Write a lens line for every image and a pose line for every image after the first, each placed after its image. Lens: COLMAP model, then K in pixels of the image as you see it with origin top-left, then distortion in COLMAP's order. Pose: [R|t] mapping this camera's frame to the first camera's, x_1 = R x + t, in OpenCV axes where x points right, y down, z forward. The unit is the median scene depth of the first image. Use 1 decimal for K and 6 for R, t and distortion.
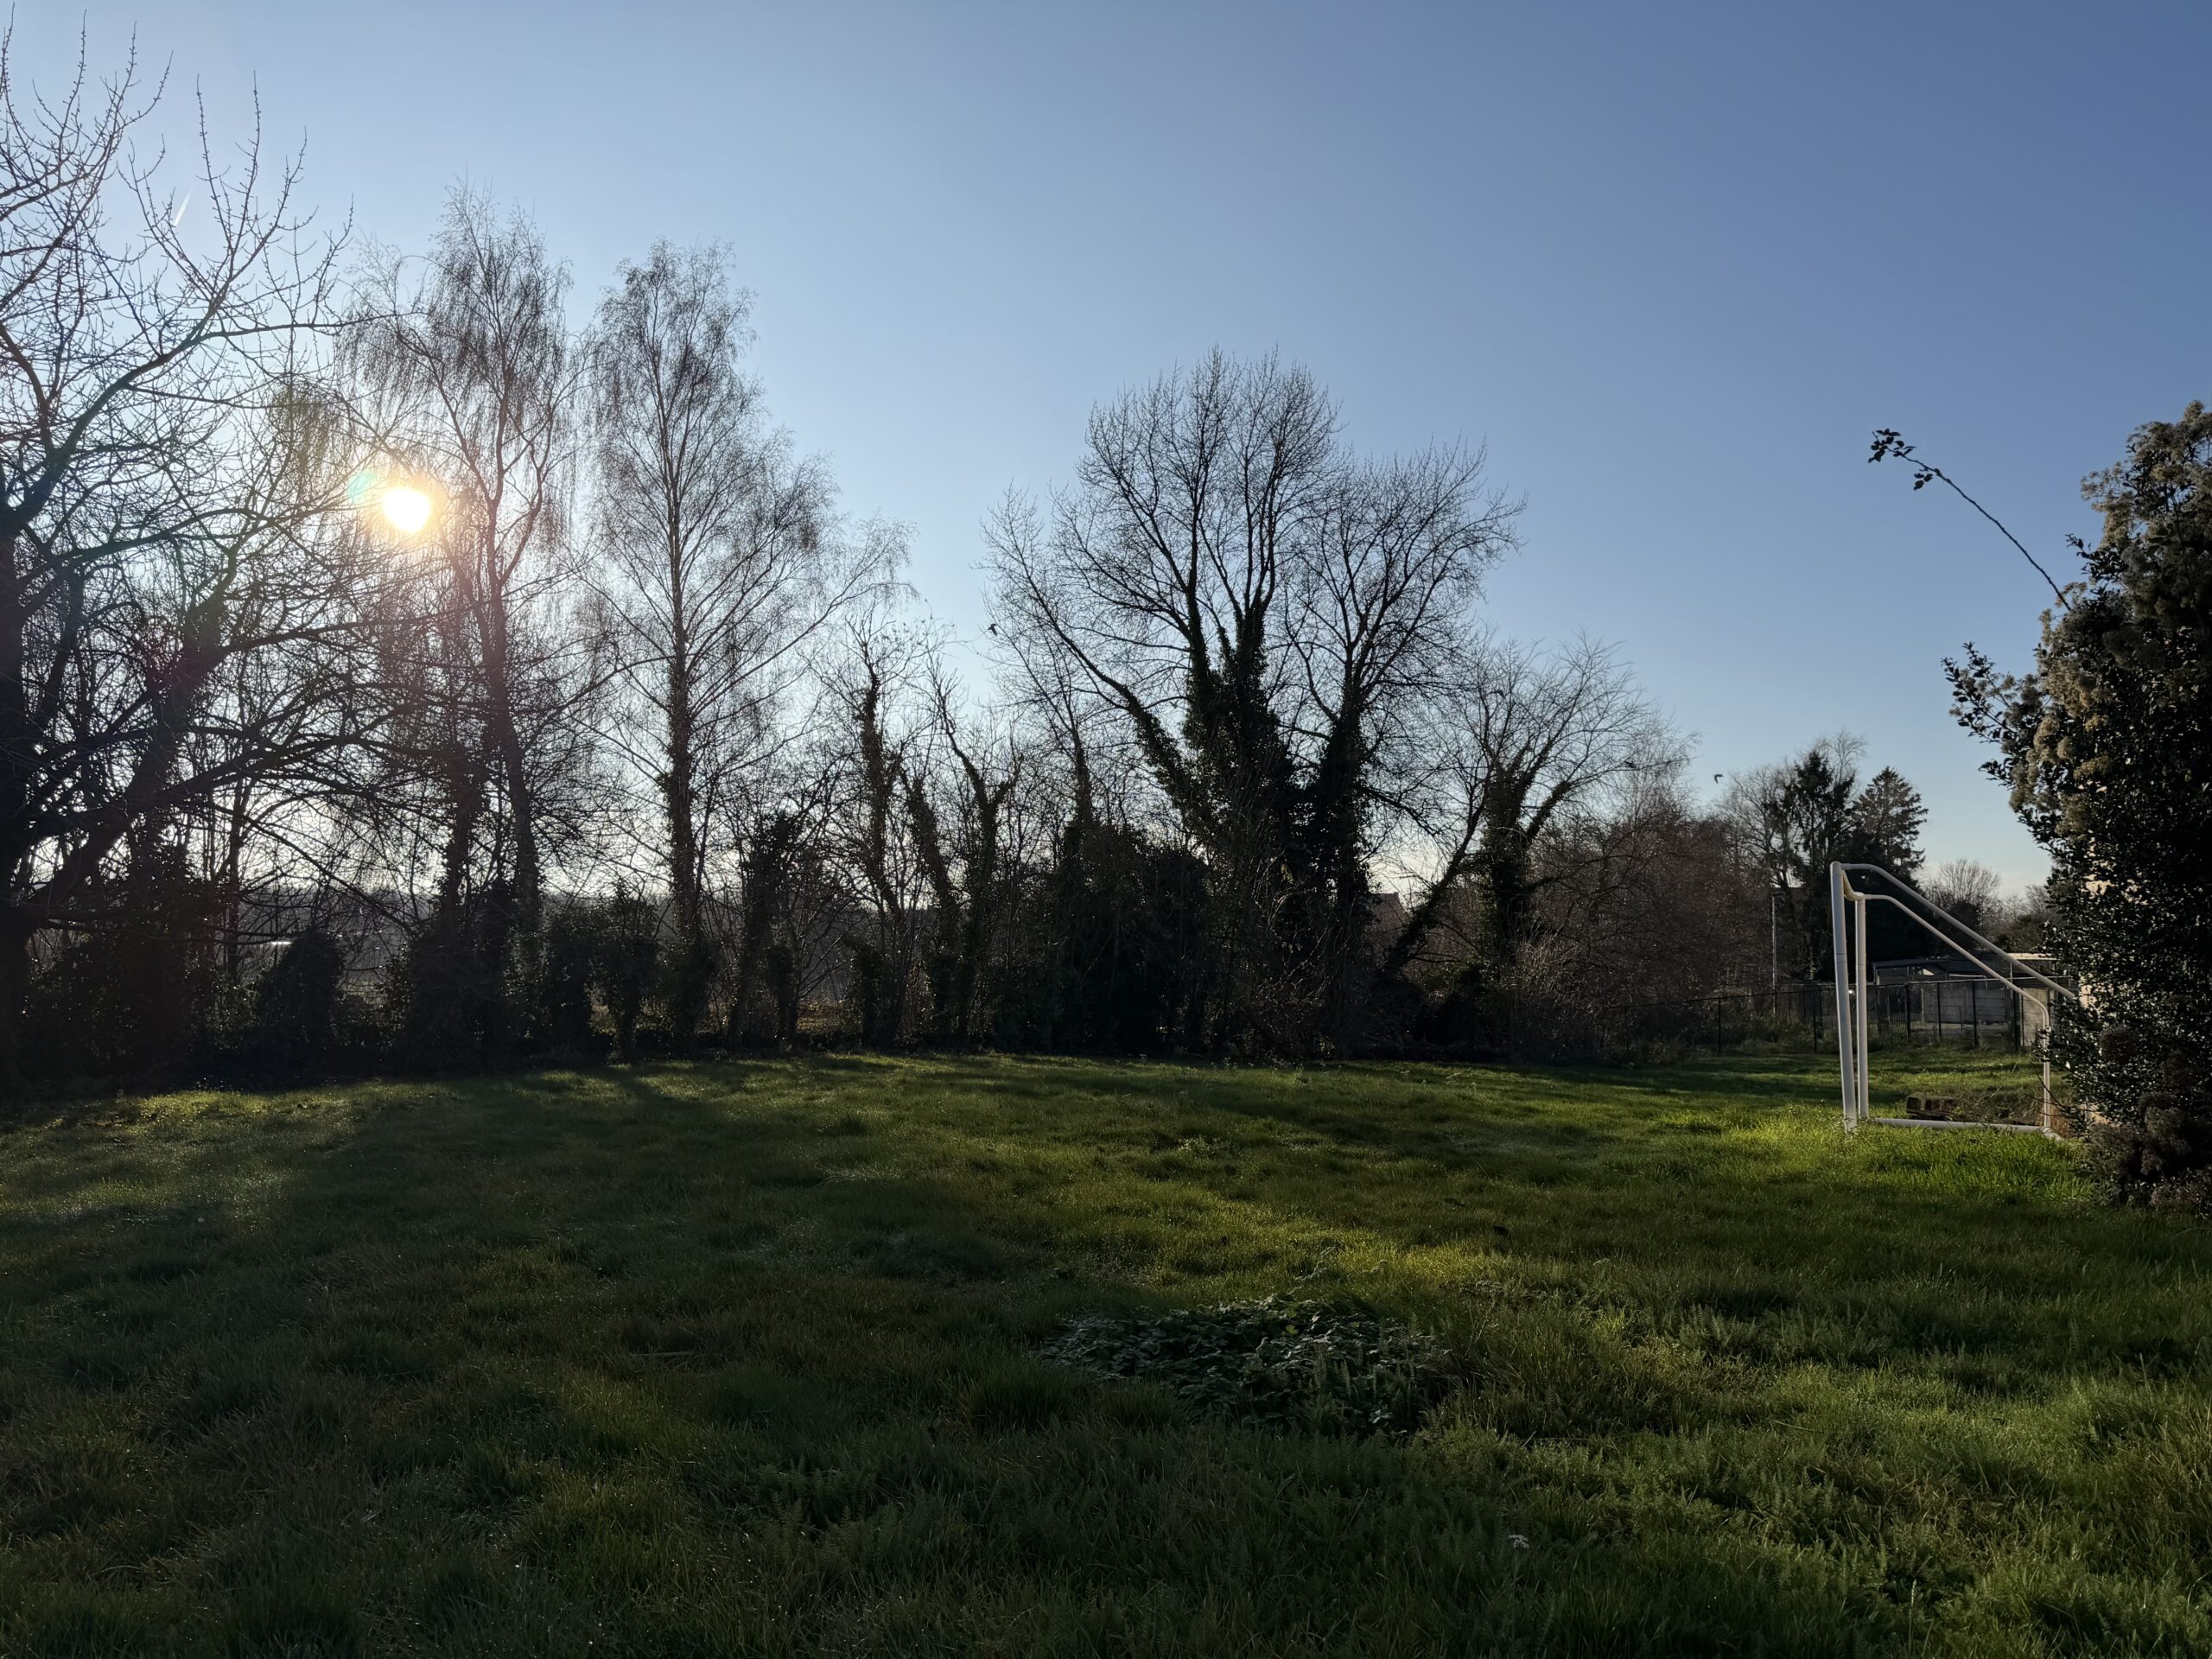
lens RADIAL K [[1550.2, 0, 1103.3], [0, 1550.2, 836.1], [0, 0, 1]] dist [0.066442, -0.096819]
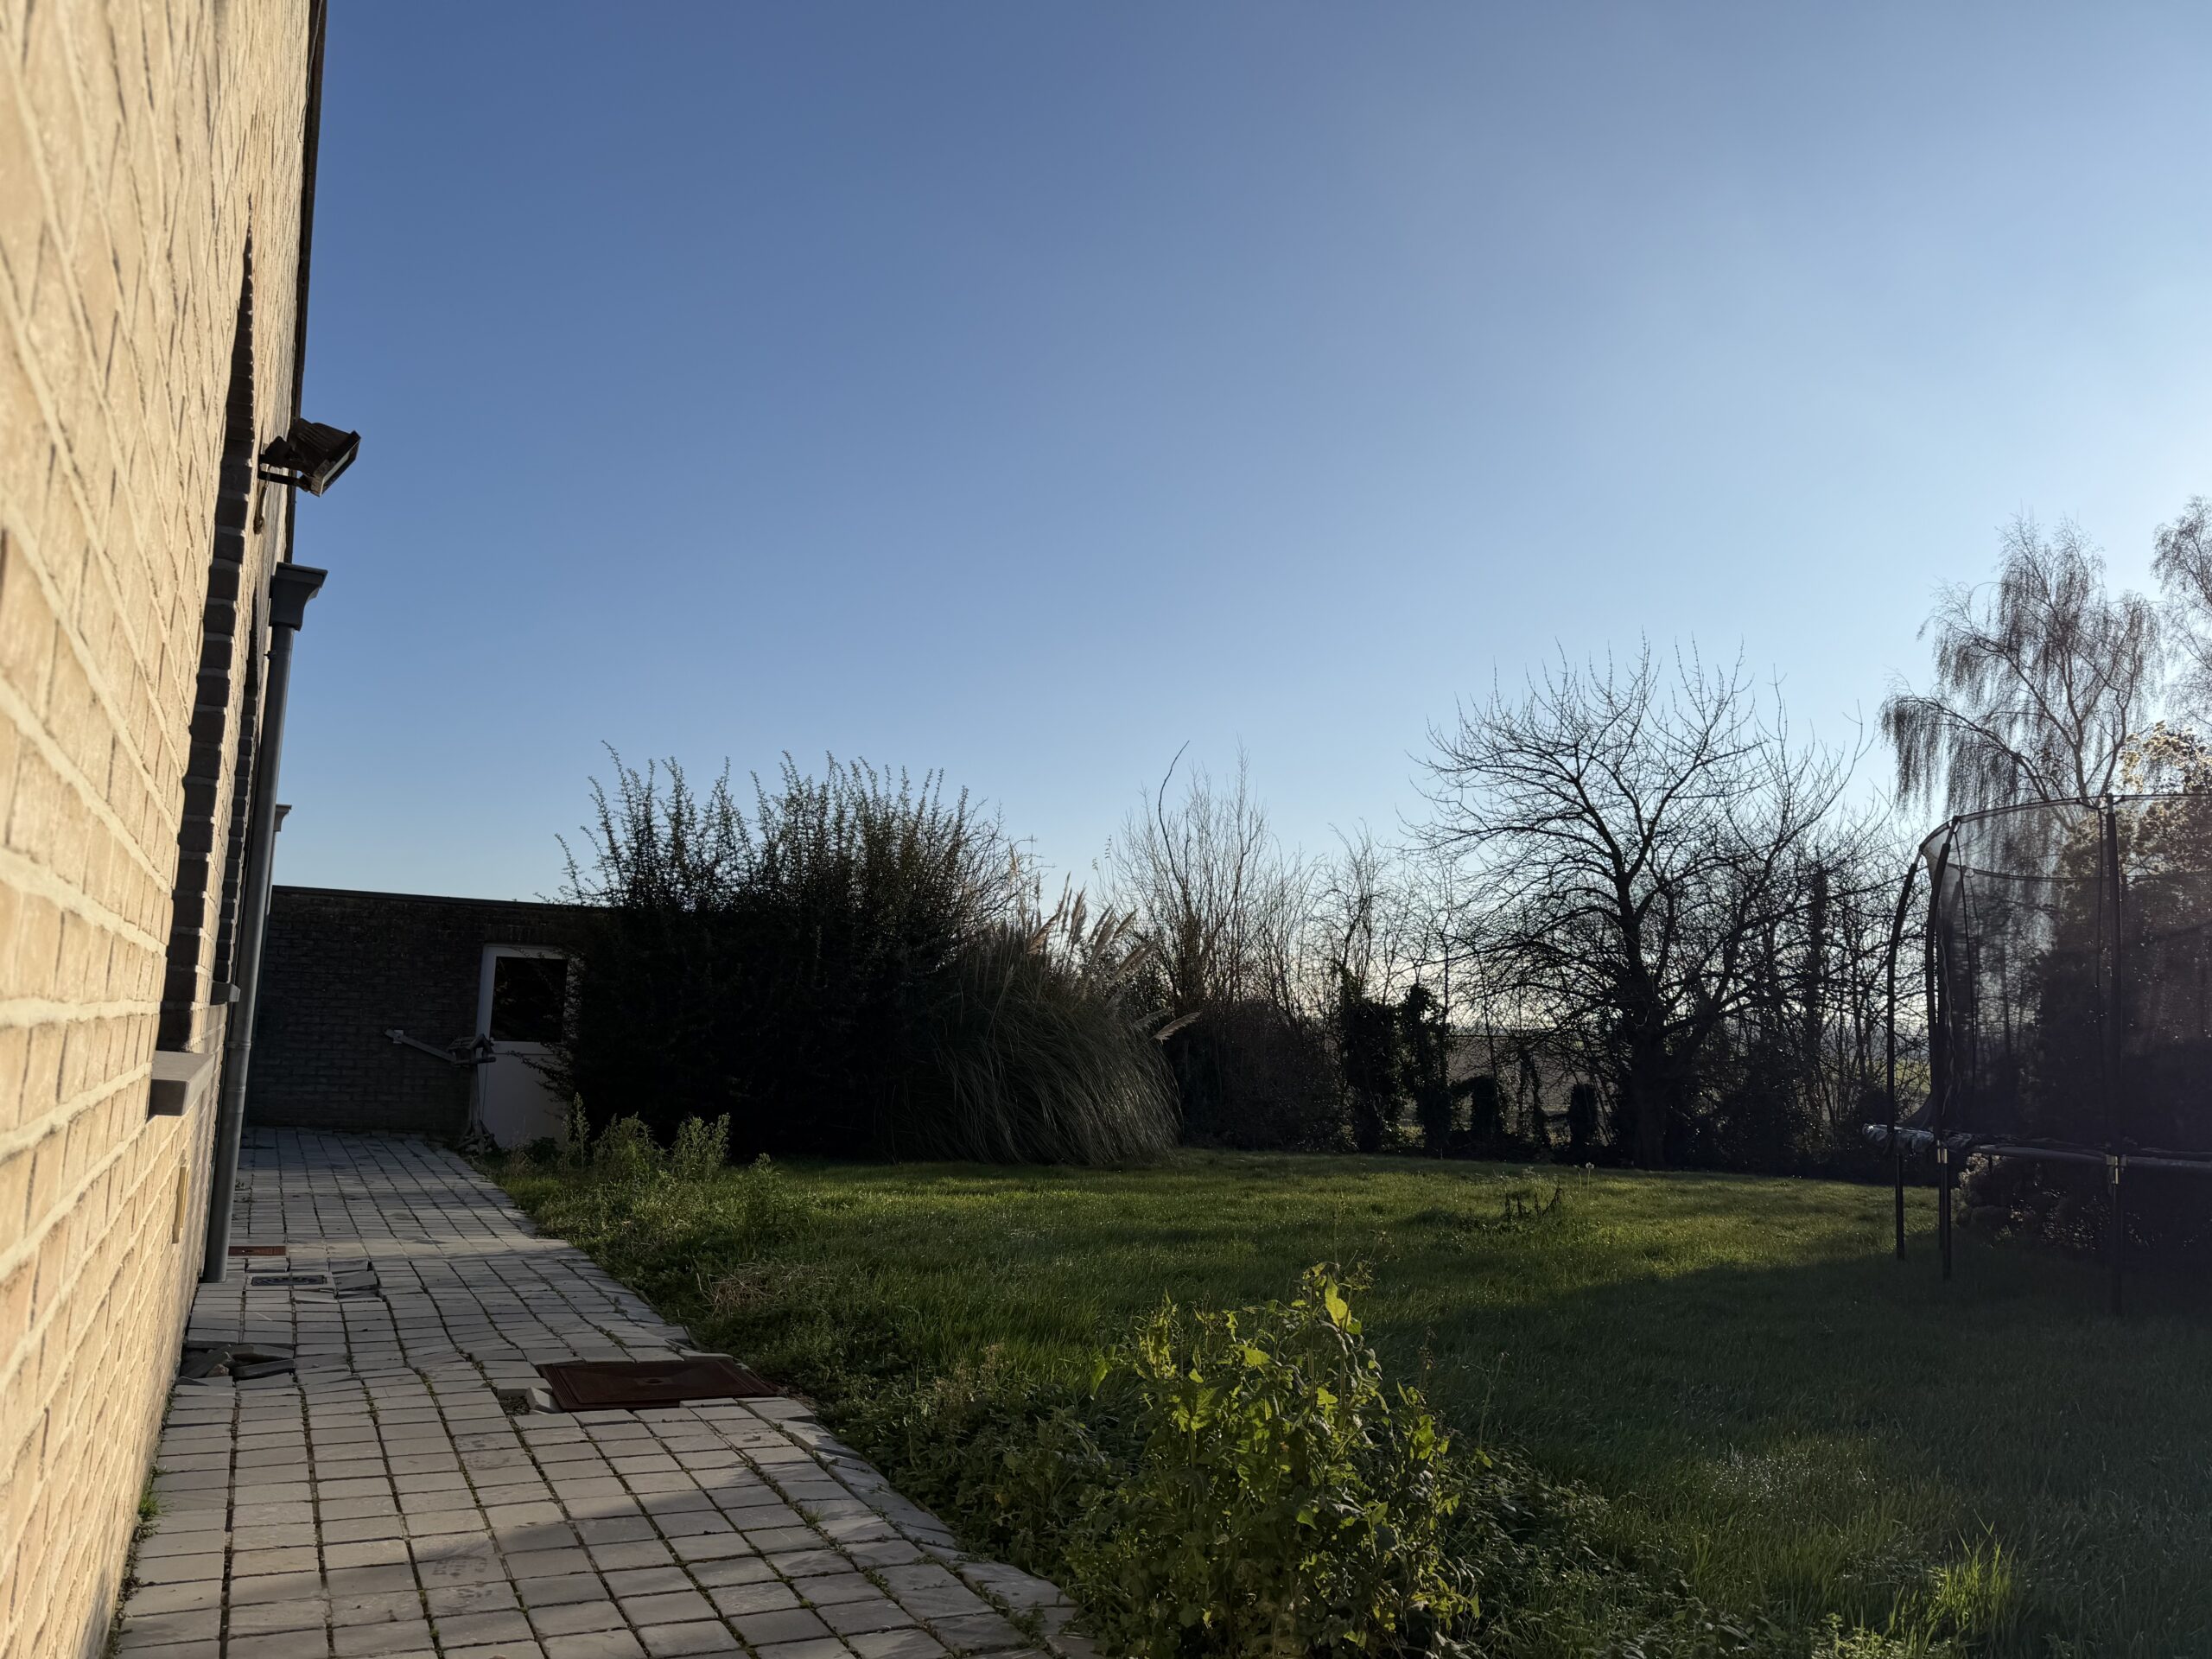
lens RADIAL K [[1550.2, 0, 1103.3], [0, 1550.2, 836.1], [0, 0, 1]] dist [0.066442, -0.096819]
pose [[0.379849, -0.127810, -0.916176, 0.431435], [0.037385, 0.991721, -0.122849, -0.017424], [0.924293, 0.012413, 0.381483, -0.182439]]
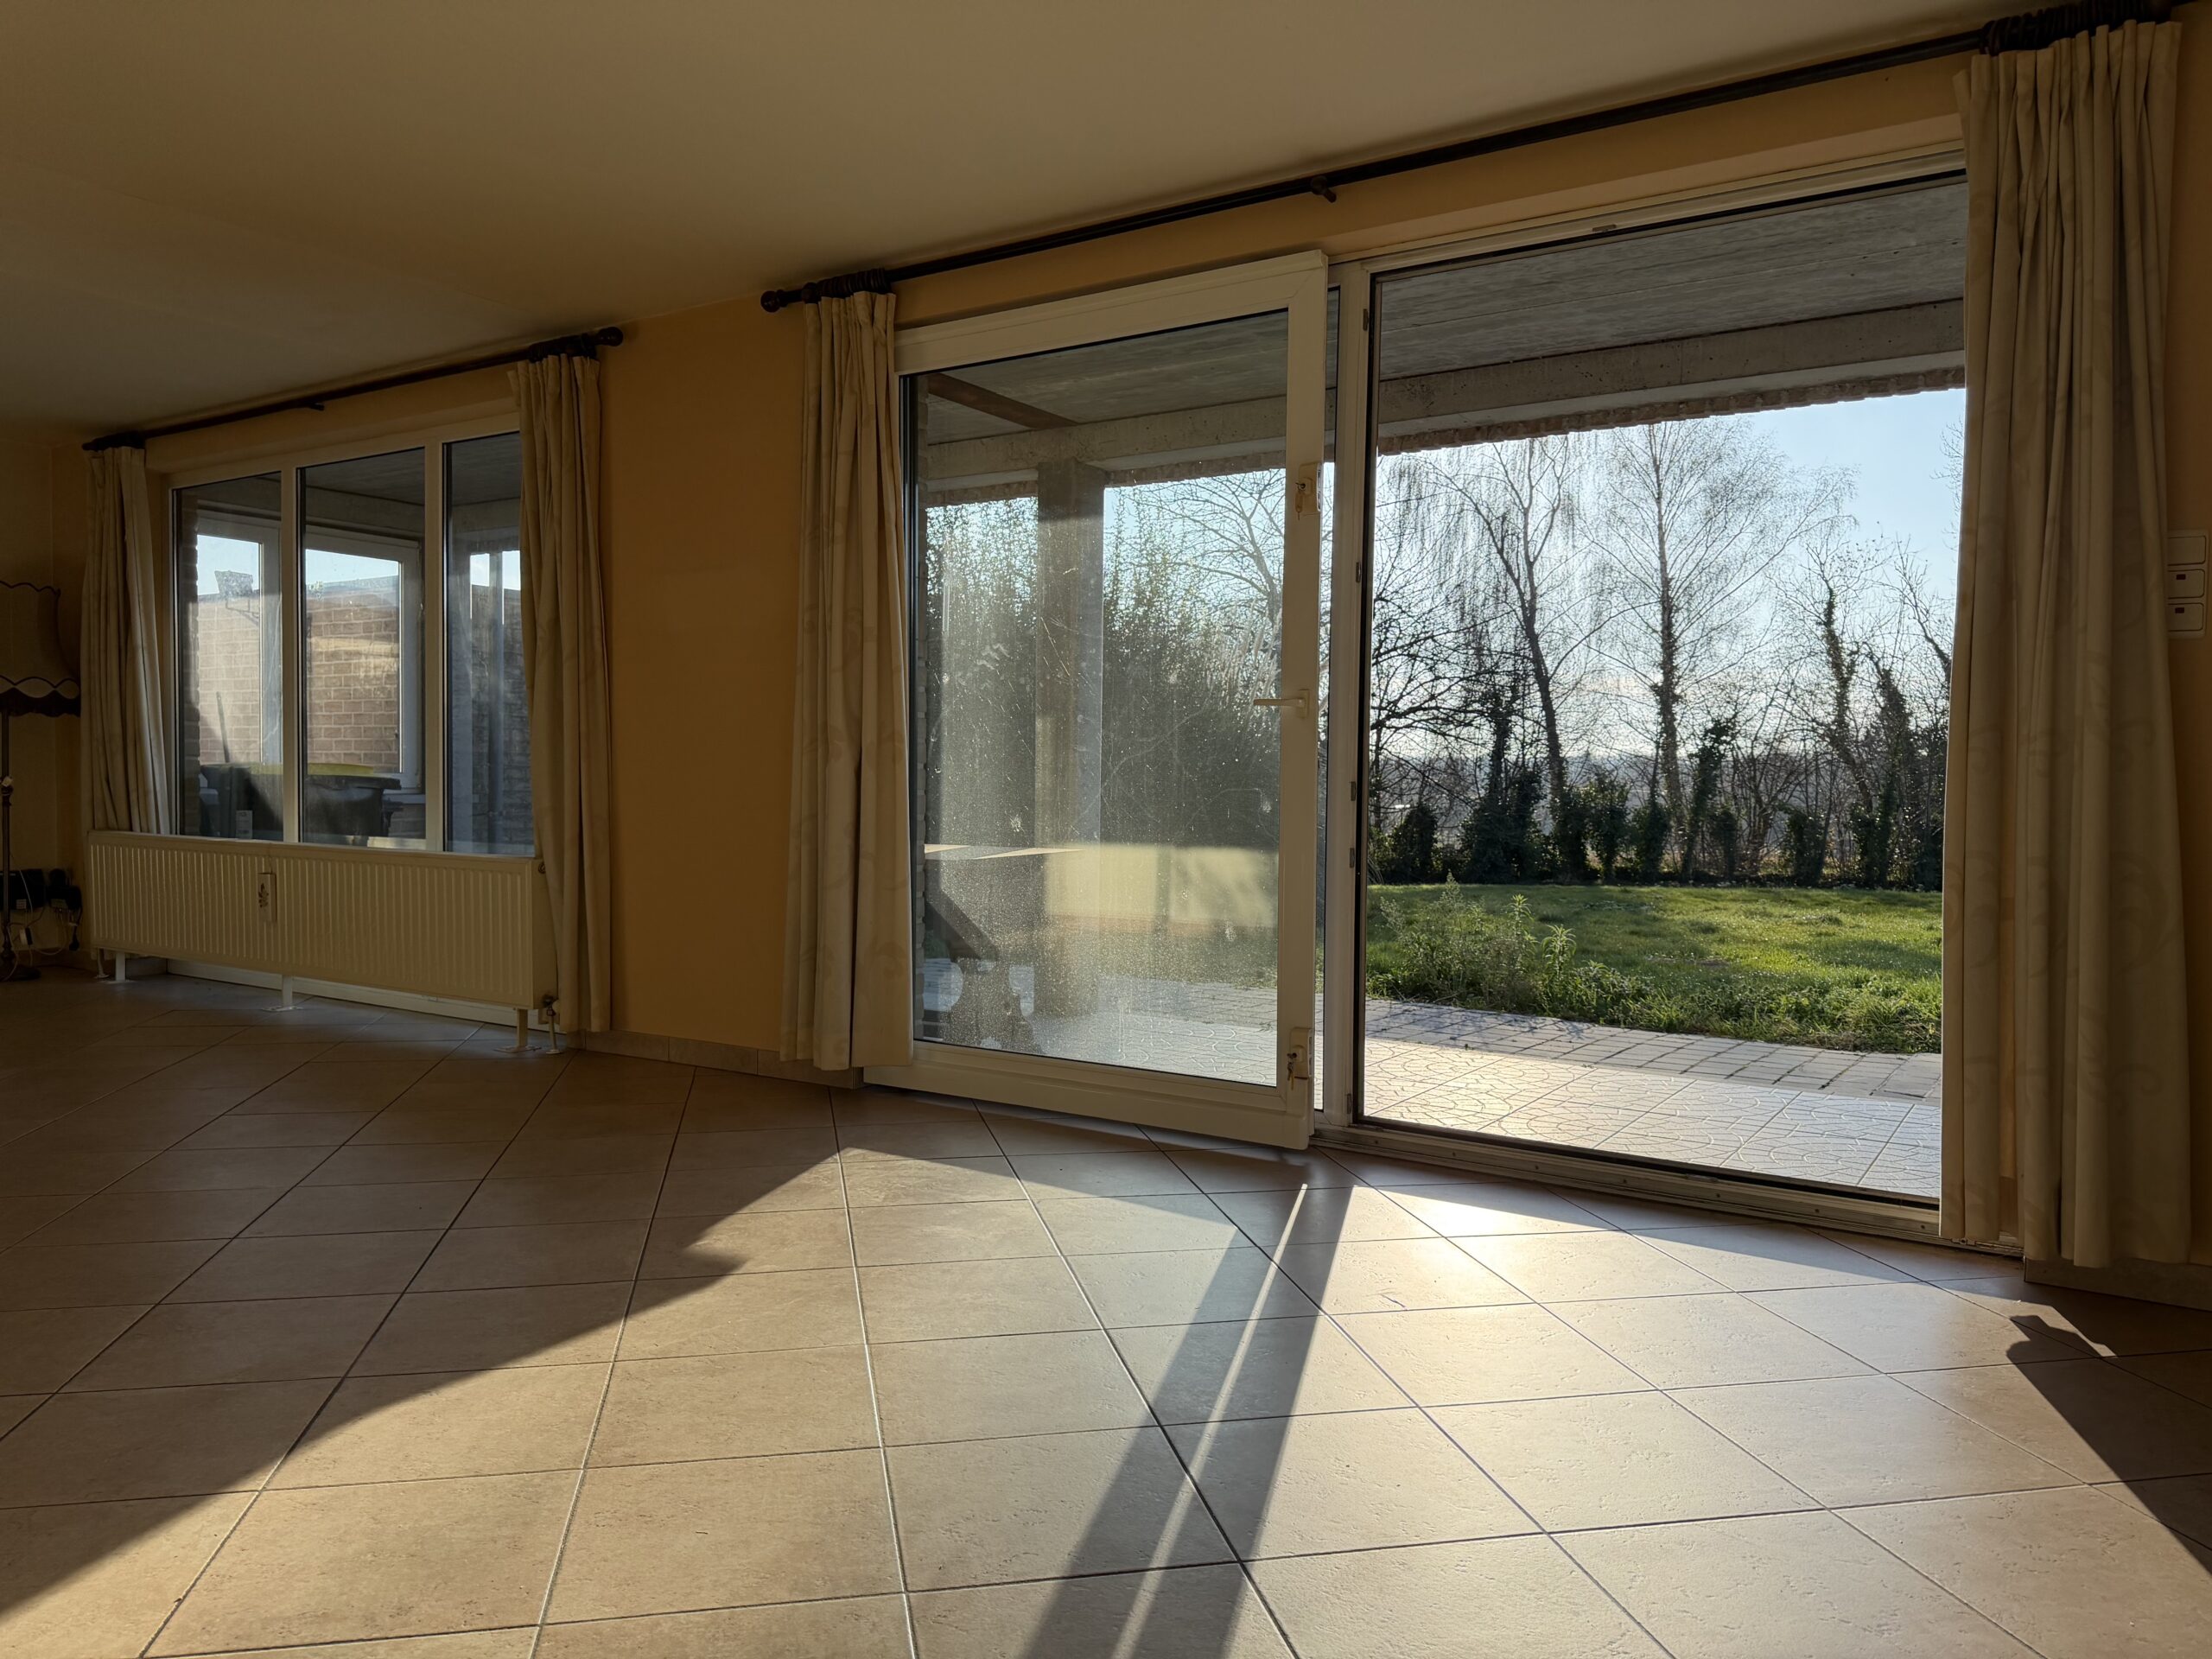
lens RADIAL K [[1550.2, 0, 1103.3], [0, 1550.2, 836.1], [0, 0, 1]] dist [0.066442, -0.096819]
pose [[0.778859, 0.006178, -0.627168, 0.208893], [0.052295, 0.995830, 0.074753, -0.036263], [0.625015, -0.091020, 0.775288, -0.387990]]
